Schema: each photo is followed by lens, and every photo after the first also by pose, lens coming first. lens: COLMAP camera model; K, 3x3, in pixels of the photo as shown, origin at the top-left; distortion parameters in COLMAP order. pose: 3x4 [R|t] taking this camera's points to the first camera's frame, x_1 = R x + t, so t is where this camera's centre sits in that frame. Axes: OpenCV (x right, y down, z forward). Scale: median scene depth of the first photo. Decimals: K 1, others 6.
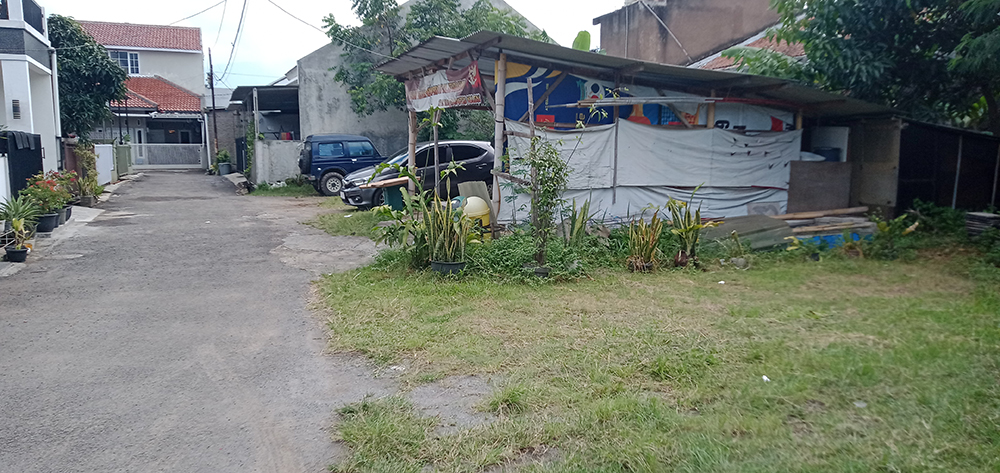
lens RADIAL K [[708.4, 0, 517.6], [0, 708.4, 237.8], [0, 0, 1]] dist [0.073370, -0.093409]
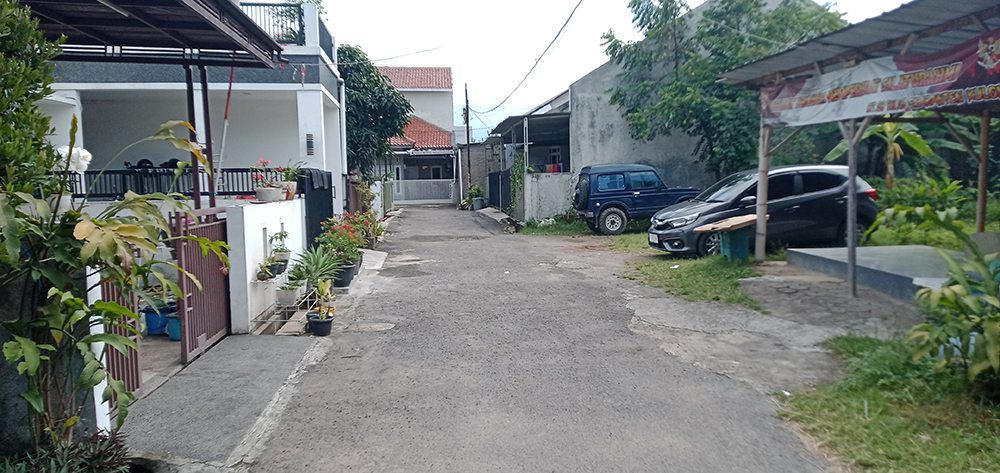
lens RADIAL K [[708.4, 0, 517.6], [0, 708.4, 237.8], [0, 0, 1]] dist [0.073370, -0.093409]
pose [[0.956836, 0.004305, -0.290596, -0.112425], [-0.016616, 0.999065, -0.039909, -0.018118], [0.290153, 0.043015, 0.956013, 0.133736]]
